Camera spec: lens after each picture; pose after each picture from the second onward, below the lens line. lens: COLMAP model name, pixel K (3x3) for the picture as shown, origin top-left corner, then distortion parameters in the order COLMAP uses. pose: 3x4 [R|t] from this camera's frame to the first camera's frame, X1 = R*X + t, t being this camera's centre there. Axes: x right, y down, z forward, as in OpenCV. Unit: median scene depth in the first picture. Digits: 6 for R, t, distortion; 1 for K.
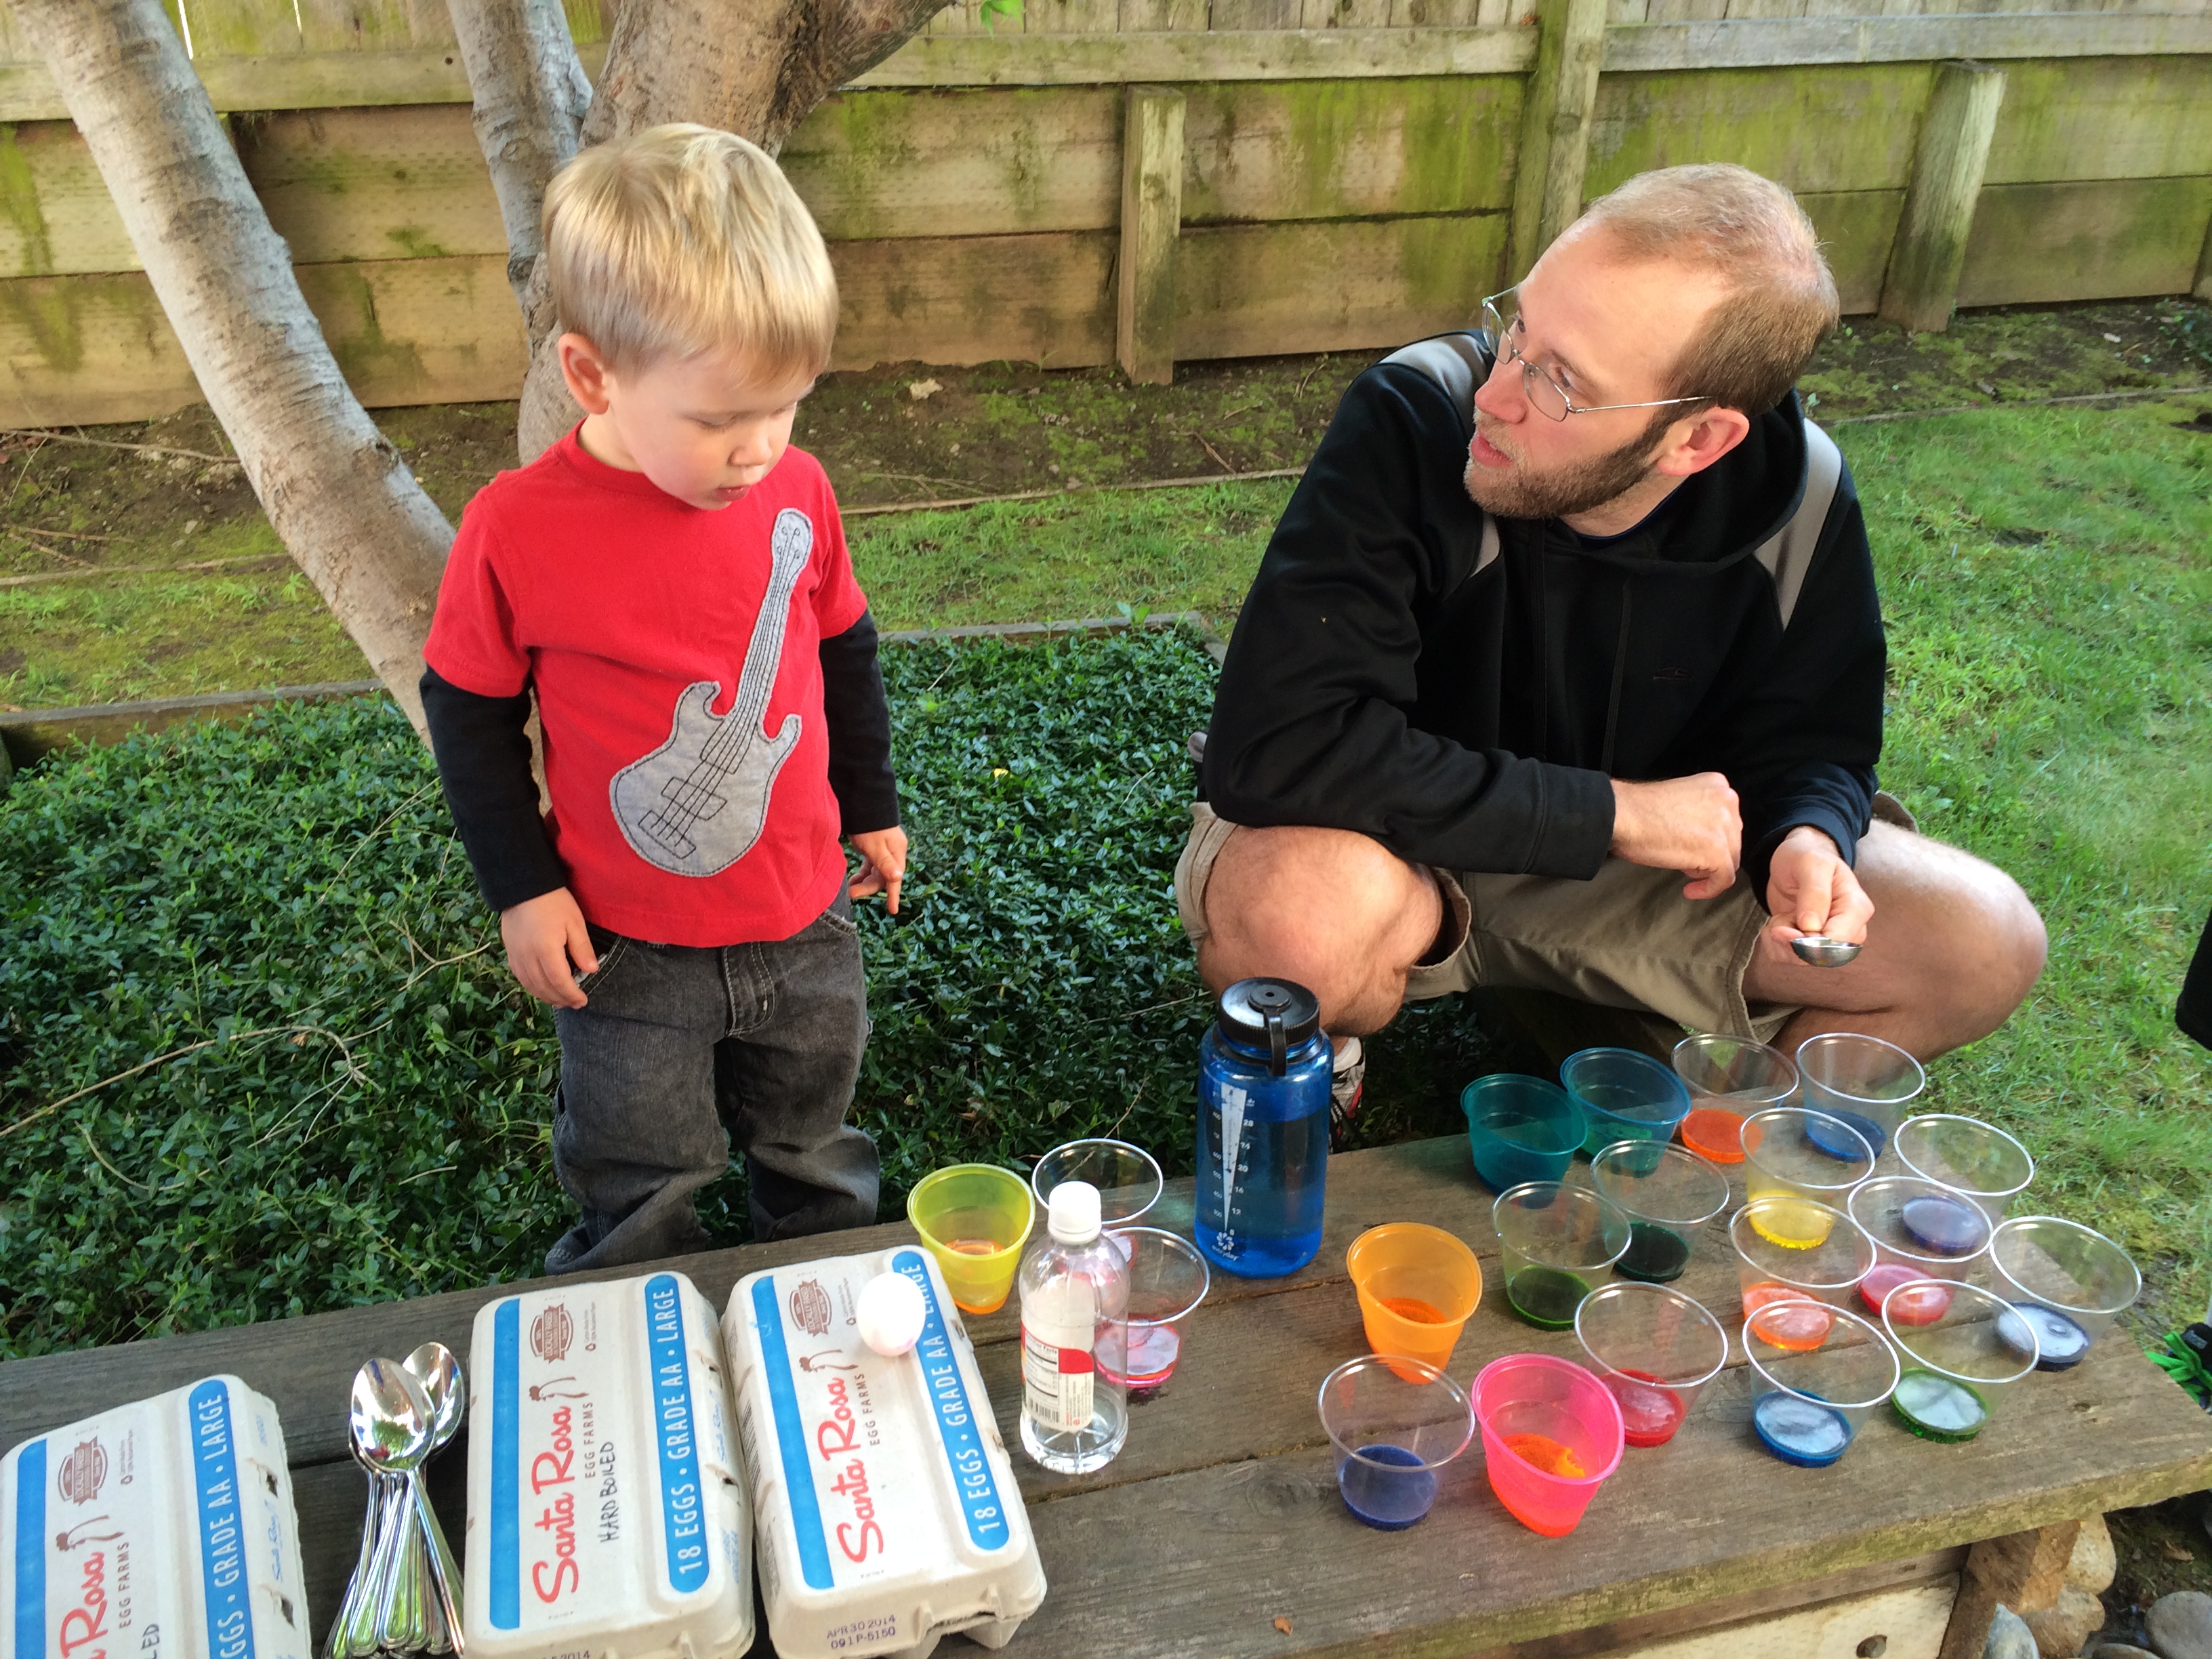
lens RADIAL K [[1929.9, 0, 1110.8], [0, 1929.9, 861.3], [0, 0, 1]] dist [0.072405, -0.120918]
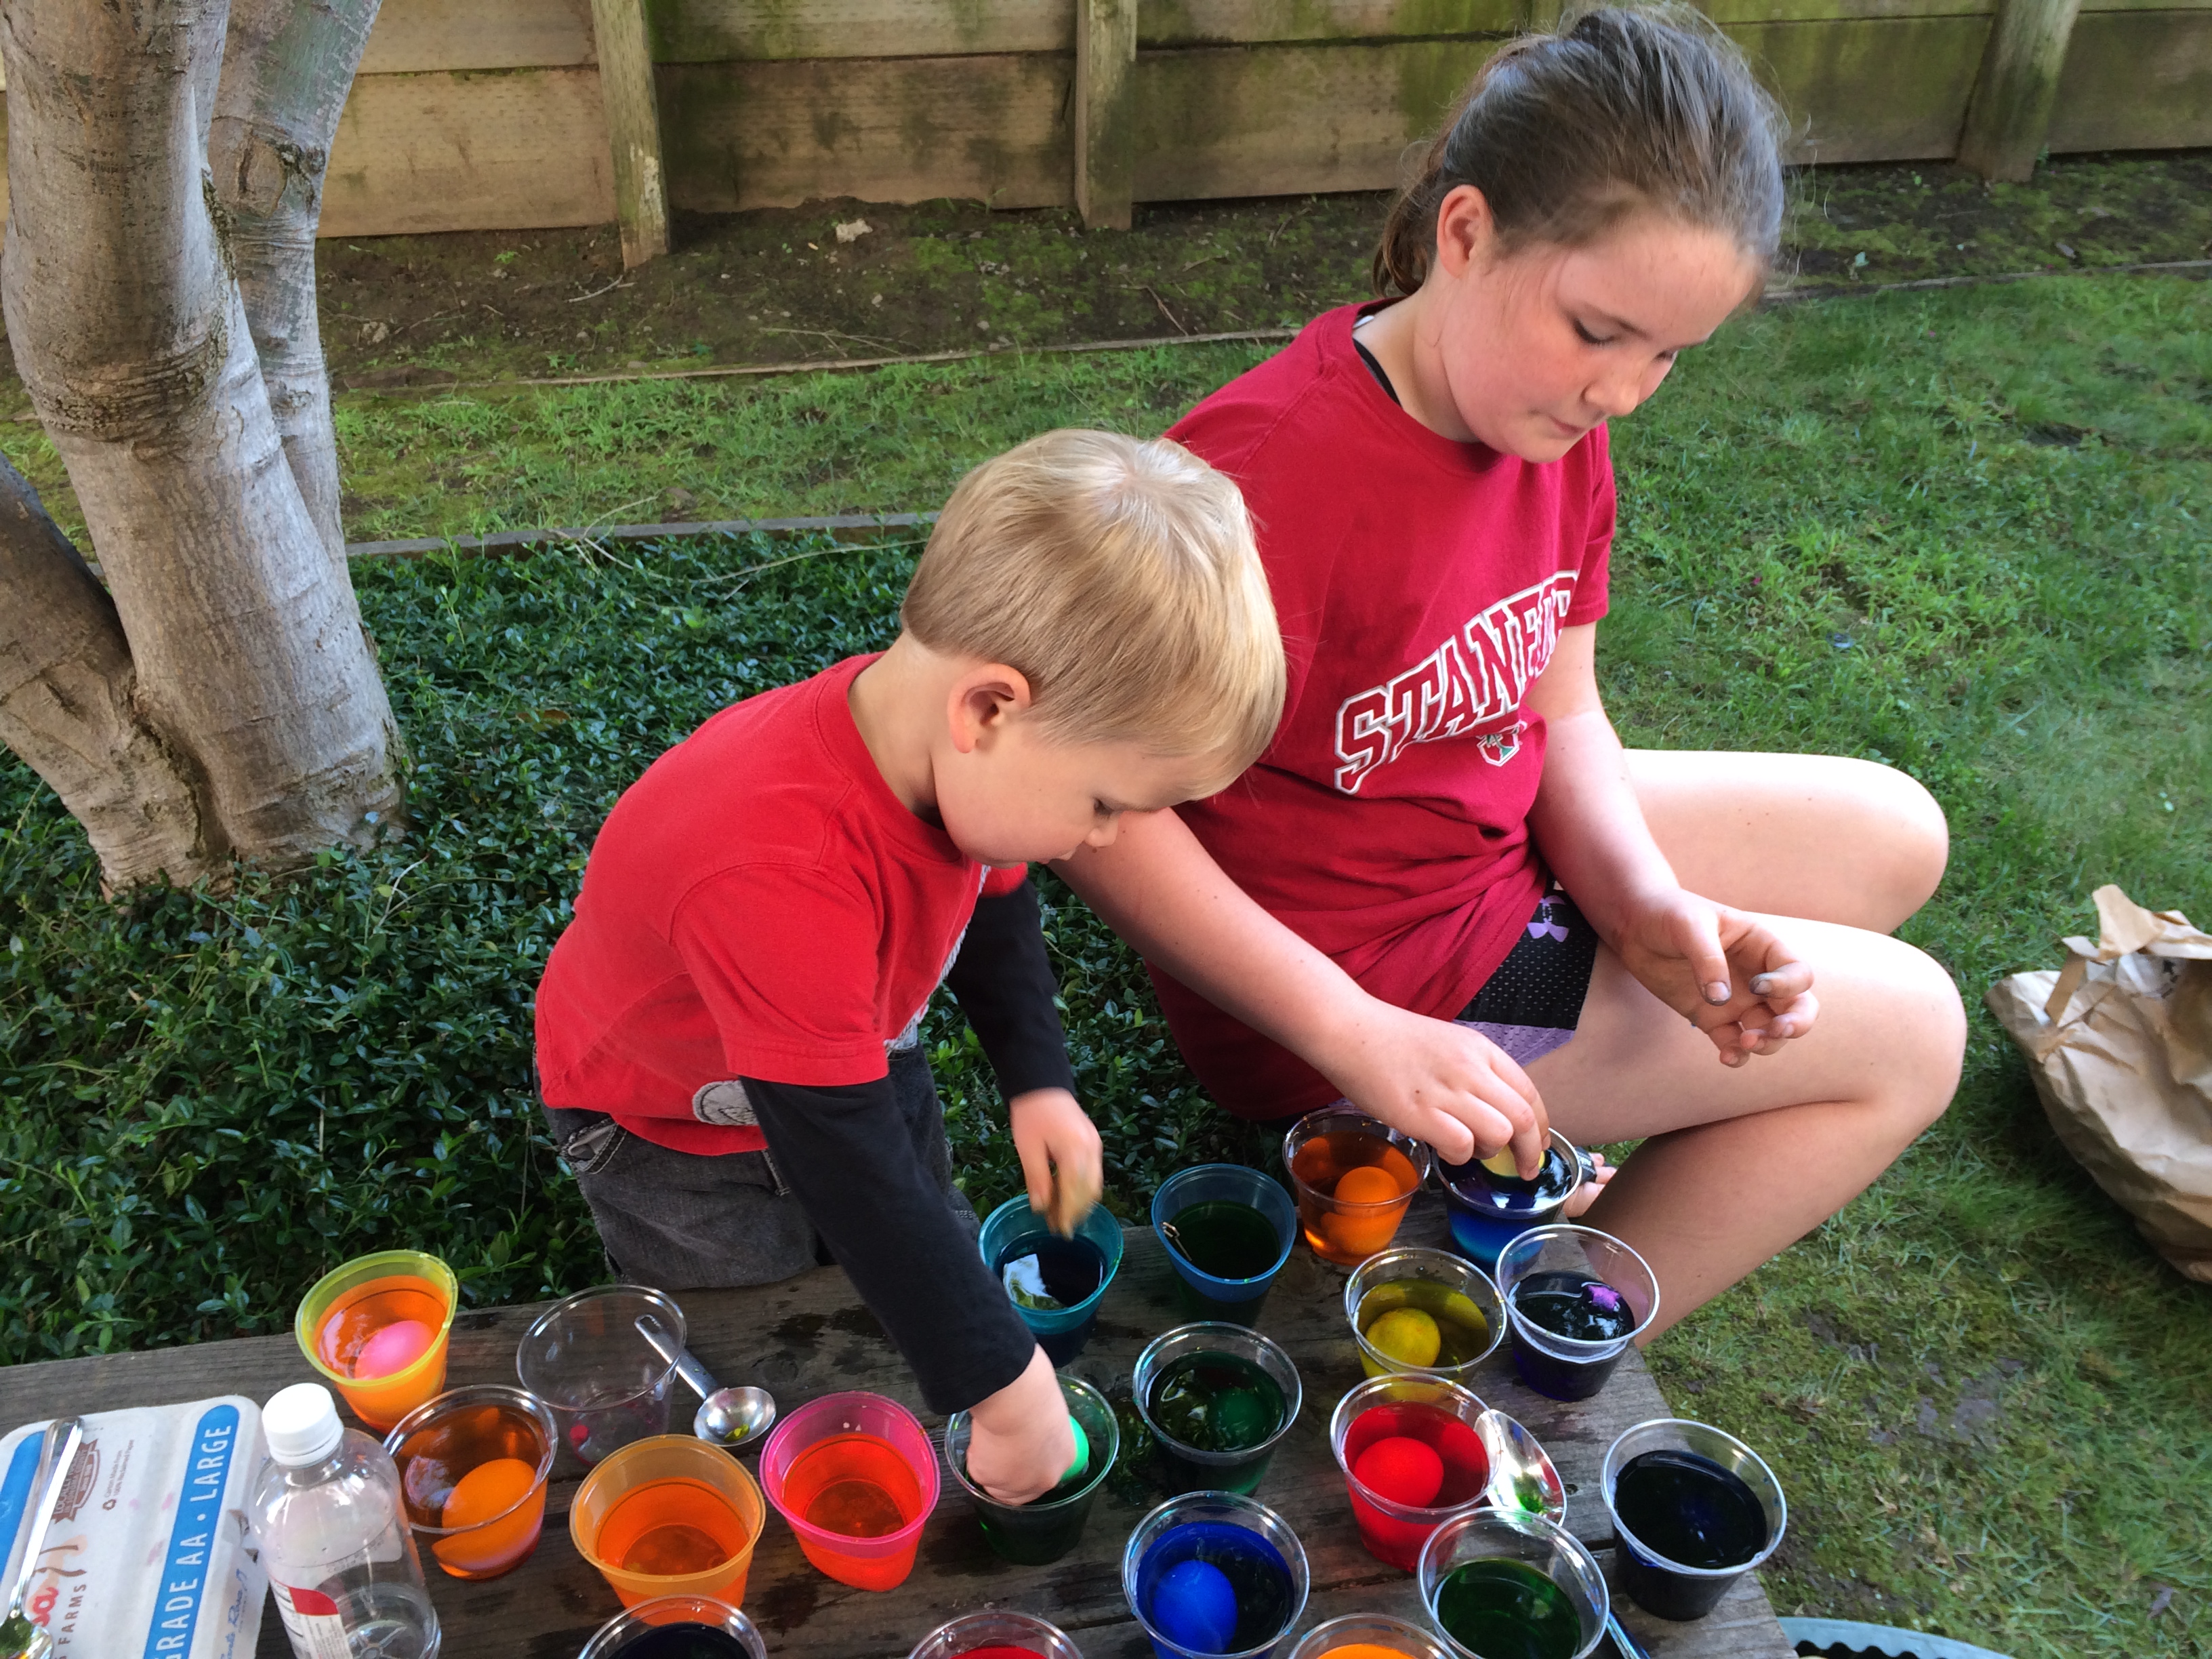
lens RADIAL K [[1900.6, 0, 1176.5], [0, 1900.6, 840.1], [0, 0, 1]] dist [0.073045, -0.130353]
pose [[0.996796, 0.040185, -0.069165, 0.130861], [-0.033850, 0.995326, 0.090450, -0.046633], [0.072476, -0.087819, 0.993496, 0.097161]]
